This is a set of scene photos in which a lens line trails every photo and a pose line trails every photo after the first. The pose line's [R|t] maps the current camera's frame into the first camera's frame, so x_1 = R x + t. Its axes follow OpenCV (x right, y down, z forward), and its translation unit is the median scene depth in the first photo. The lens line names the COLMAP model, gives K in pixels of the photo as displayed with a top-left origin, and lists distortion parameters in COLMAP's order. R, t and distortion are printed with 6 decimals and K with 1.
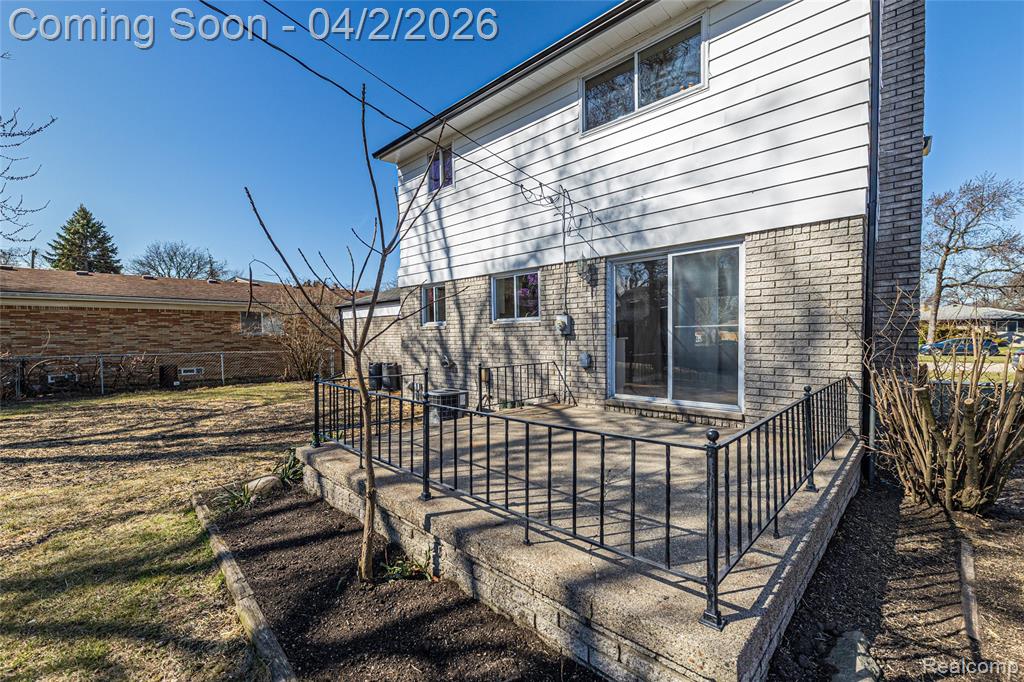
lens RADIAL K [[417.2, 0, 515.2], [0, 417.2, 344.8], [0, 0, 1]] dist [0.003188, 0.000616]
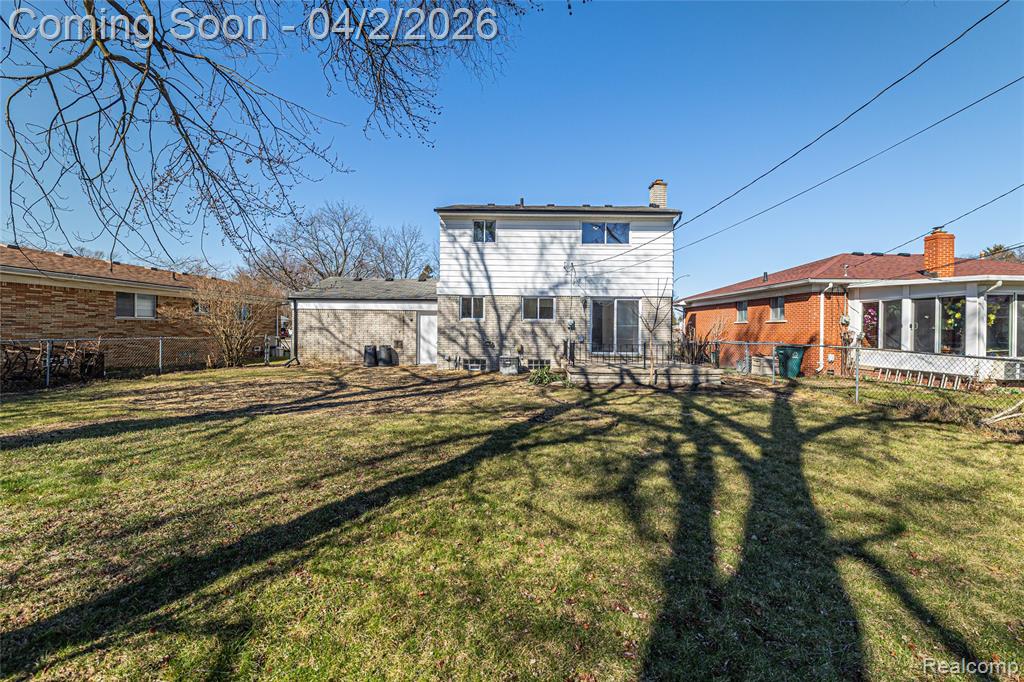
lens RADIAL K [[417.2, 0, 516.2], [0, 417.2, 334.8], [0, 0, 1]] dist [0.003188, 0.000616]
pose [[0.744374, 0.009589, 0.667694, -1.200424], [-0.002902, 0.999934, -0.011125, 0.031836], [-0.667757, 0.006343, 0.744352, -0.377282]]
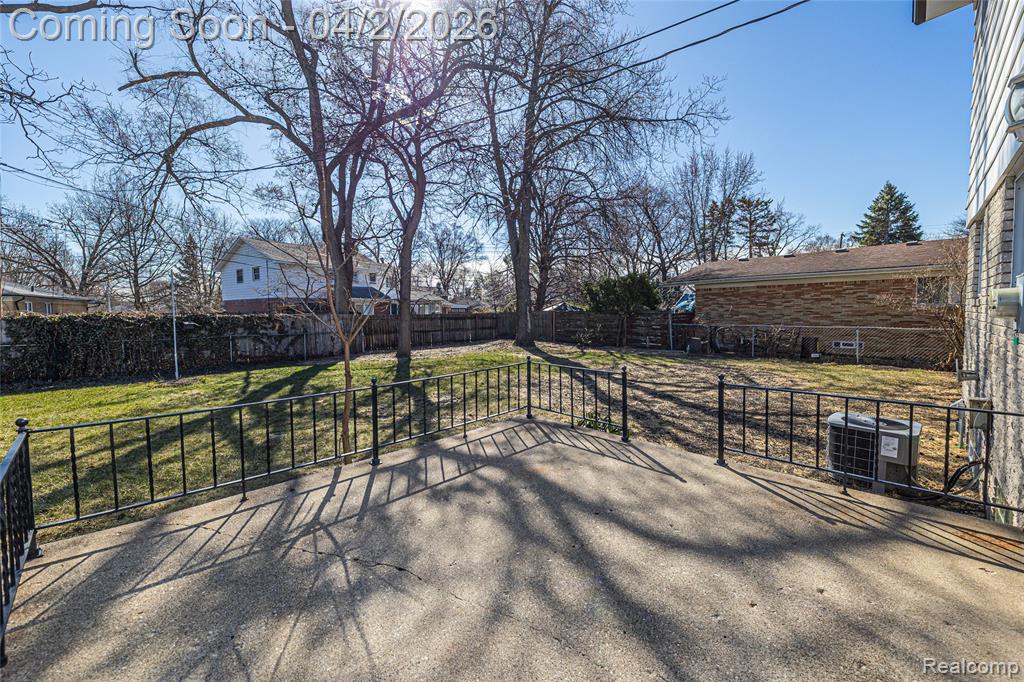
lens RADIAL K [[417.2, 0, 512.4], [0, 417.2, 338.6], [0, 0, 1]] dist [0.003188, 0.000616]
pose [[-0.023135, 0.072905, -0.997071, 0.362283], [-0.011651, 0.997250, 0.073188, -0.023354], [0.999664, 0.013310, -0.022222, 0.444687]]
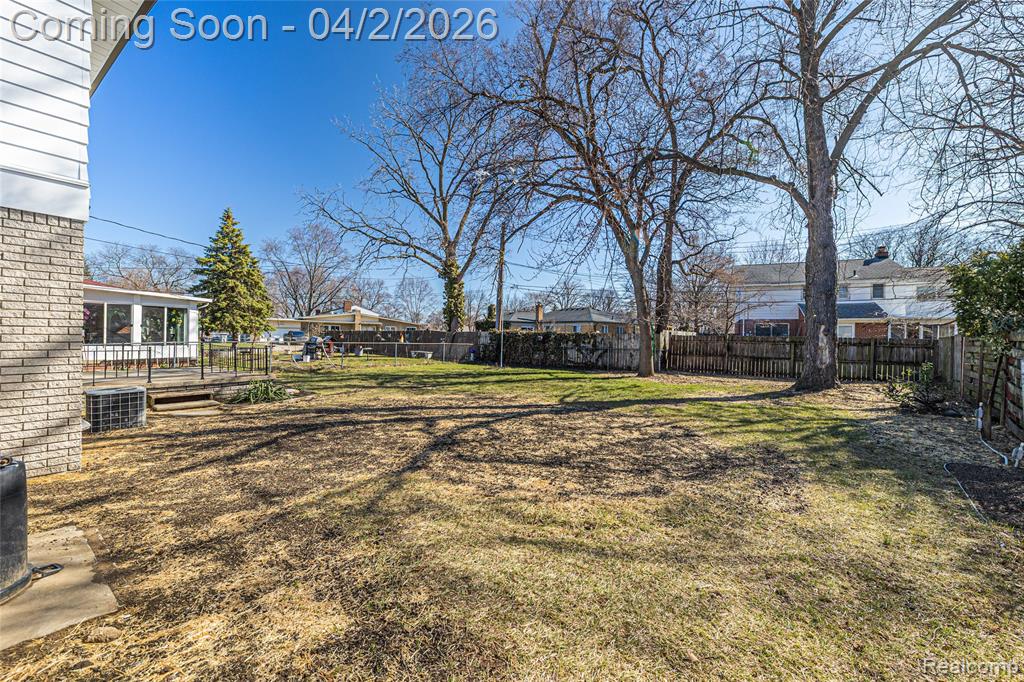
lens RADIAL K [[417.2, 0, 516.4], [0, 417.2, 337.3], [0, 0, 1]] dist [0.003188, 0.000616]
pose [[-0.990607, 0.000256, -0.136738, -0.746141], [-0.003329, 0.999657, 0.025989, -0.014089], [0.136698, 0.026201, -0.990266, 1.691709]]
